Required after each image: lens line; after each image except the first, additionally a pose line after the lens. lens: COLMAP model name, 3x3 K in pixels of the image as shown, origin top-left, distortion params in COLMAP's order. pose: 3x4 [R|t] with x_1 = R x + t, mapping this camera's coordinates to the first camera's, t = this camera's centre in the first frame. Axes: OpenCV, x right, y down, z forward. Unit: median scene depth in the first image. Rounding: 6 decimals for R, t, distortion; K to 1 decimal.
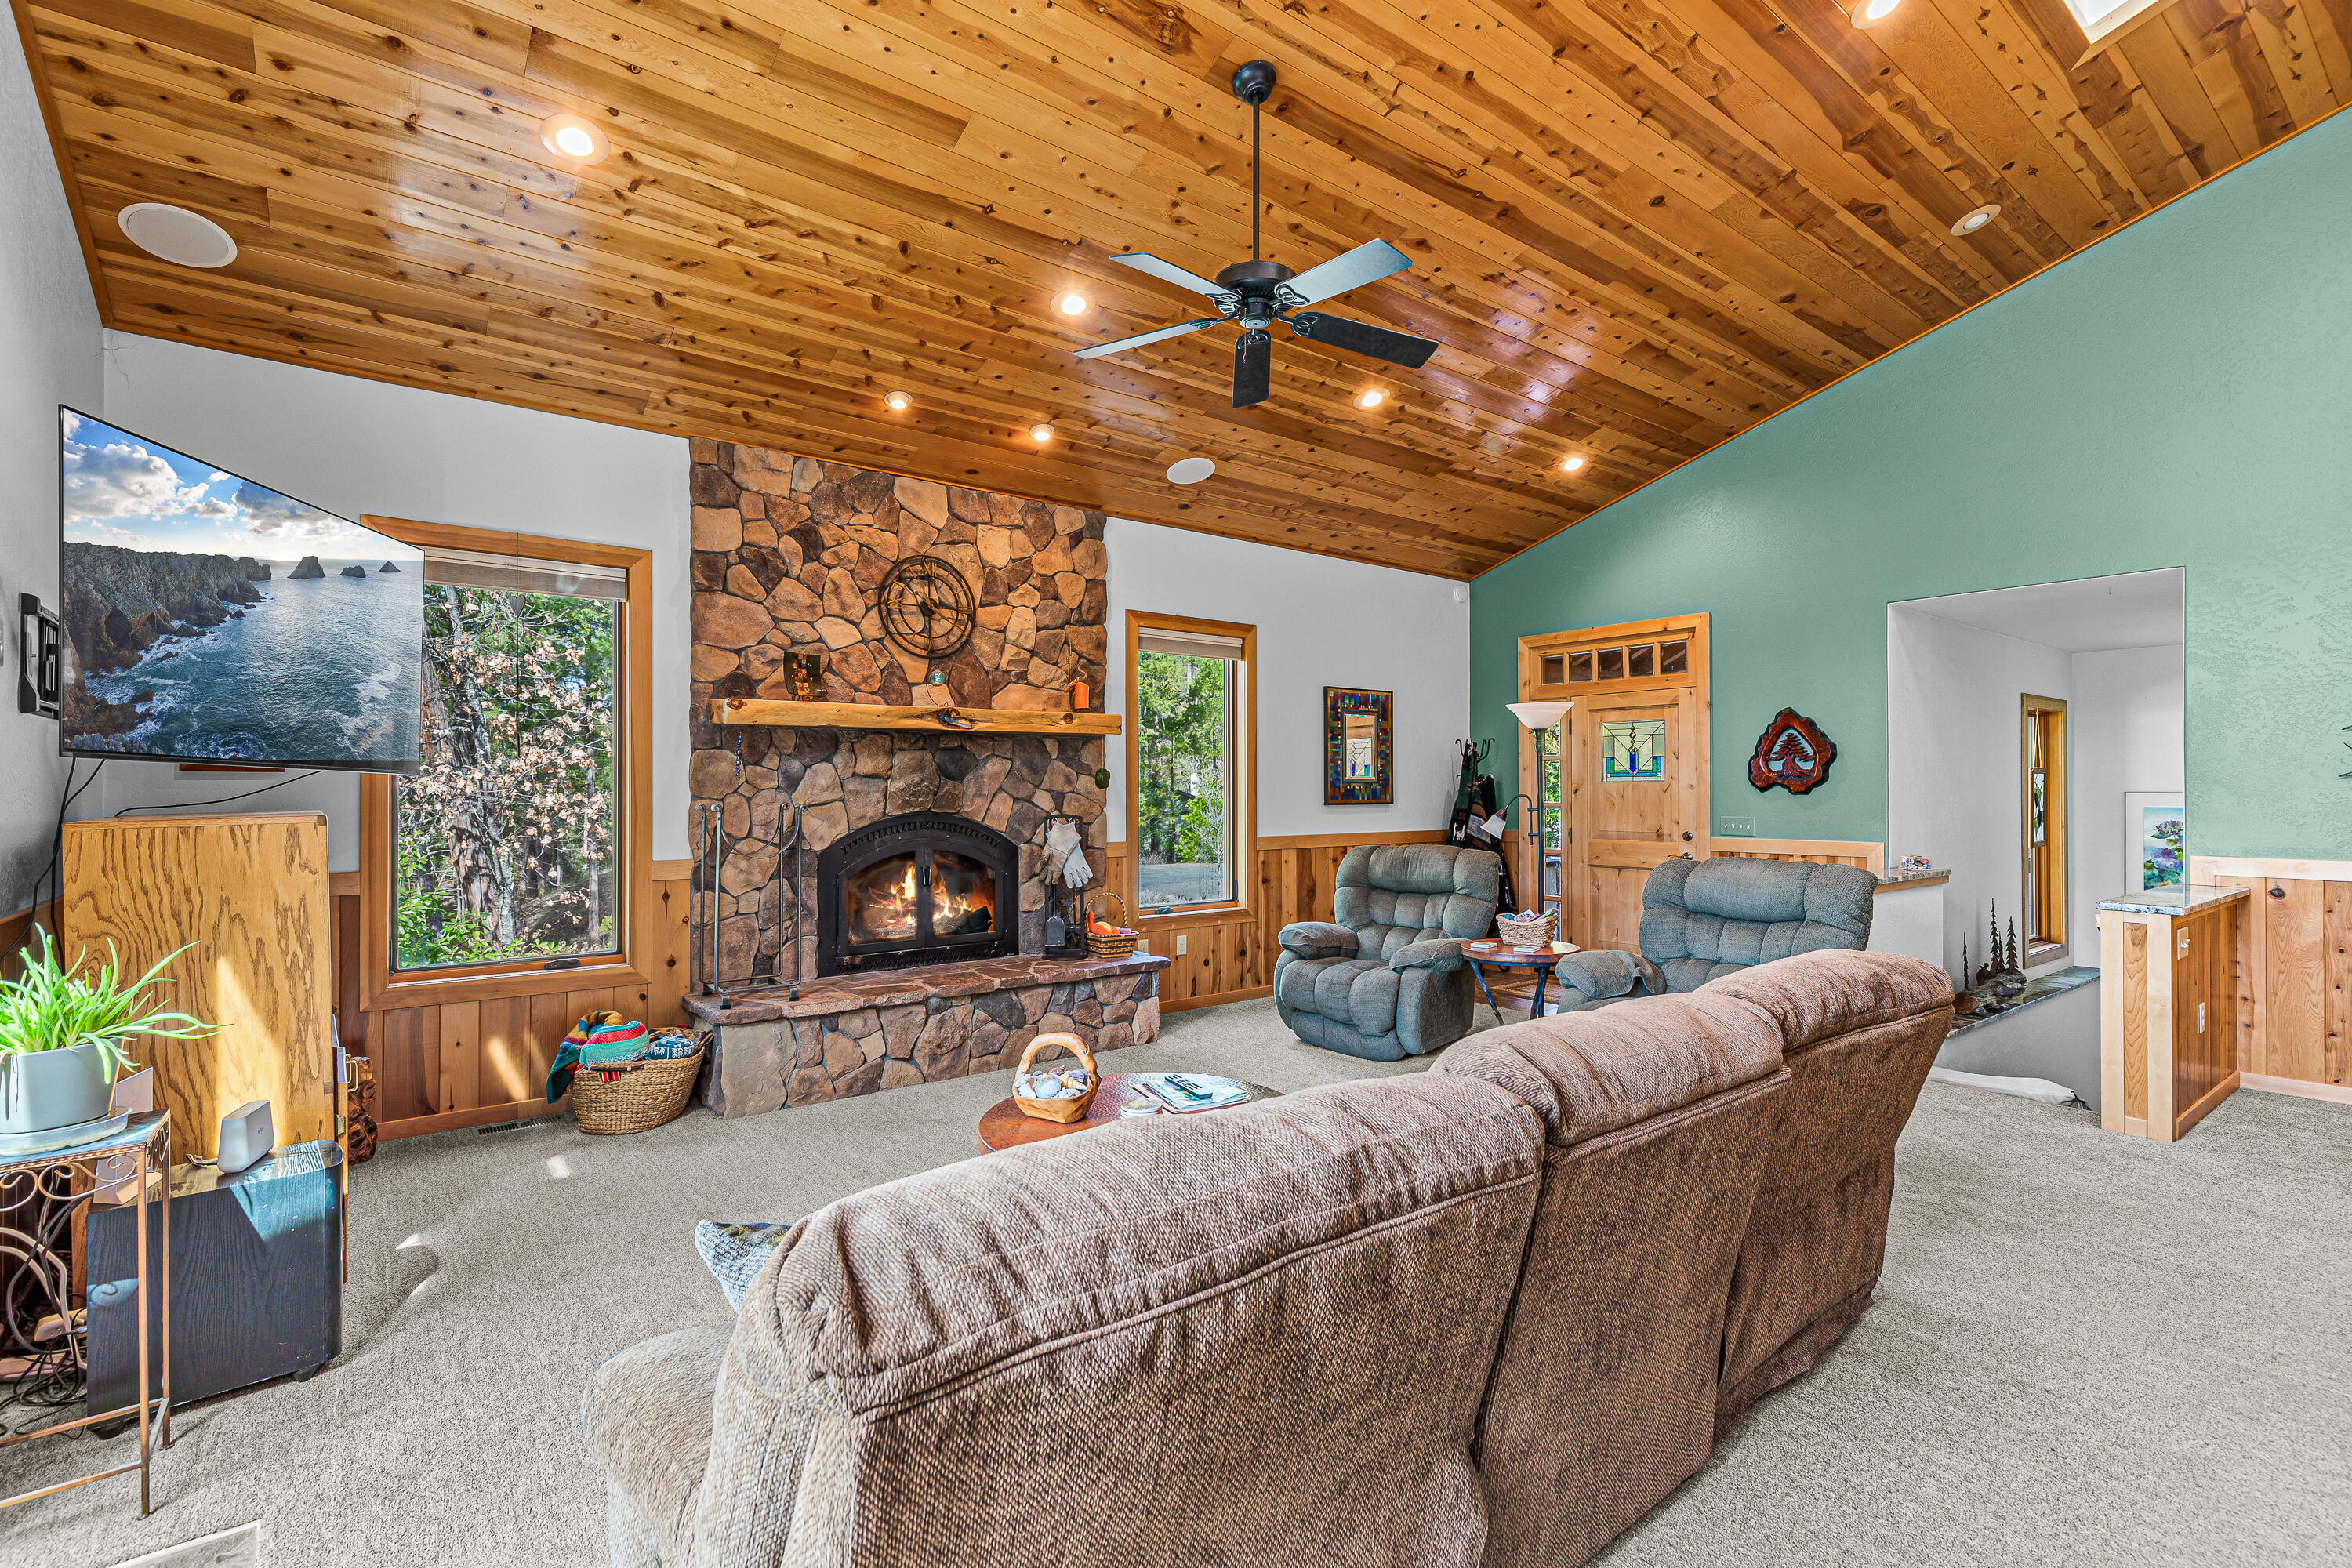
lens RADIAL K [[1061.6, 0, 1182.8], [0, 1061.6, 781.9], [0, 0, 1]] dist [0.002505, -0.000075]
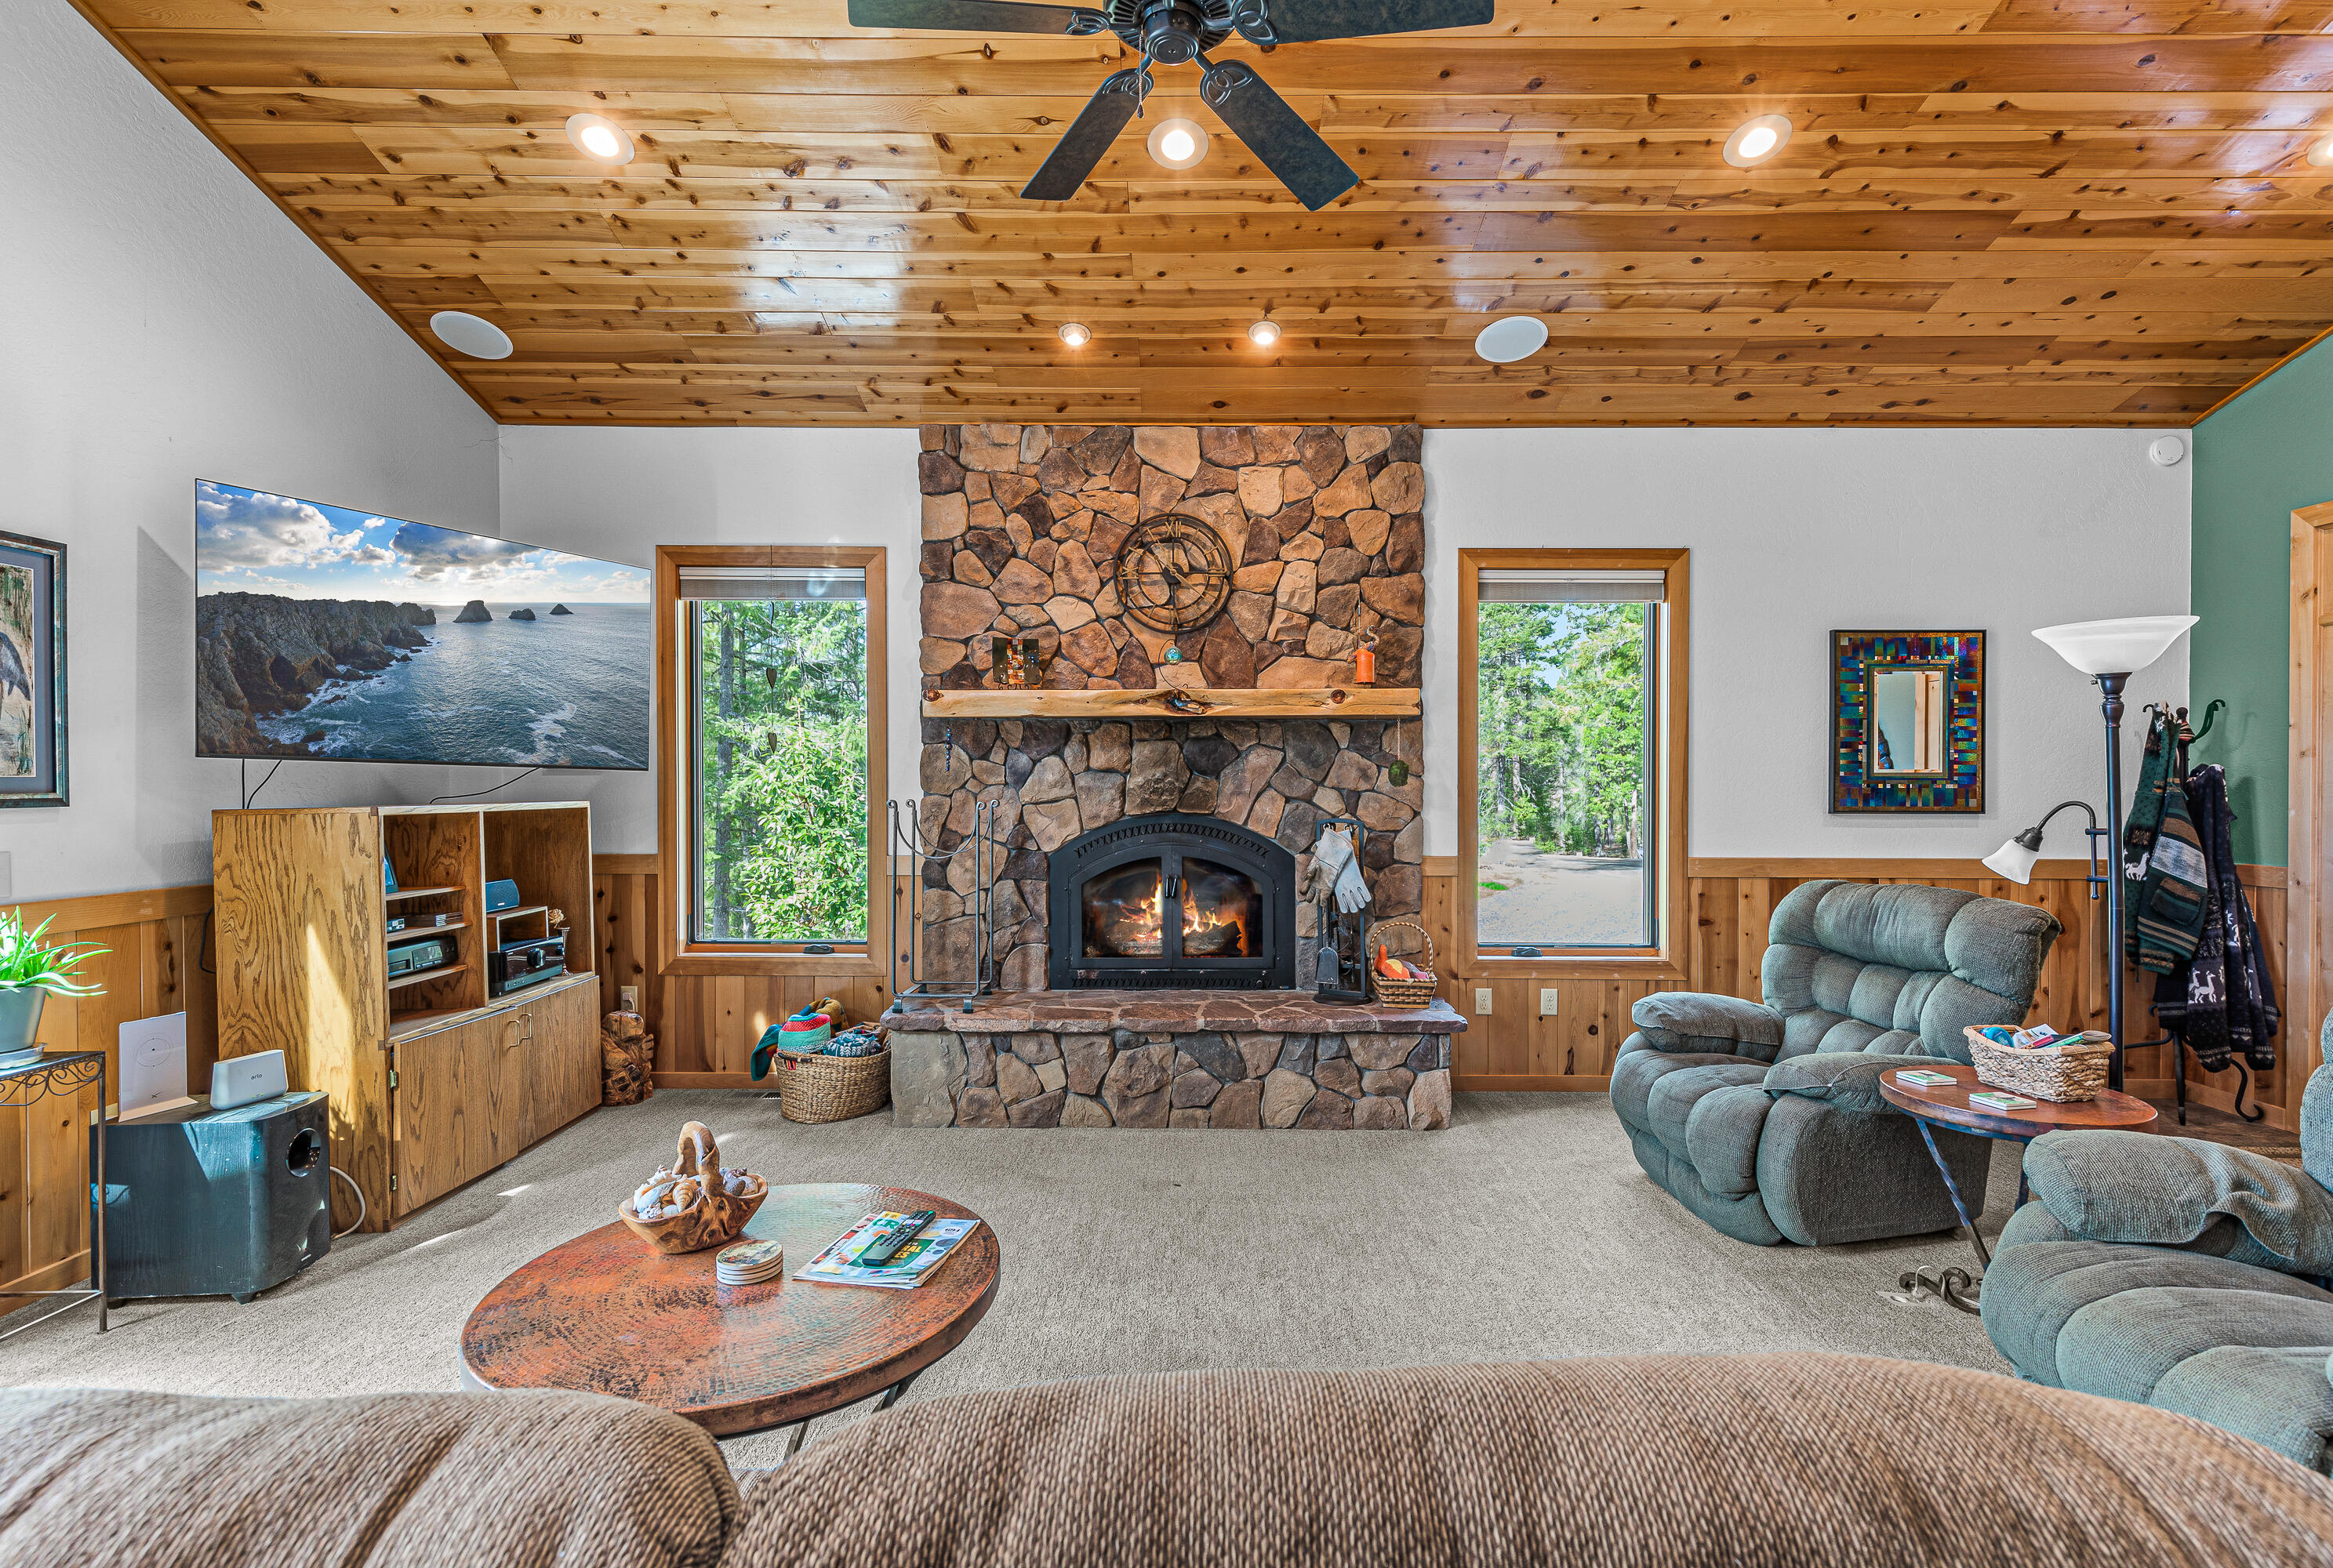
lens RADIAL K [[1080.1, 0, 1164.5], [0, 1080.1, 793.5], [0, 0, 1]] dist [0.012267, -0.006700]
pose [[0.791735, 0.009476, -0.610791, 0.295172], [-0.000229, 0.999884, 0.015216, -0.000230], [0.610865, -0.011907, 0.791645, 0.307454]]
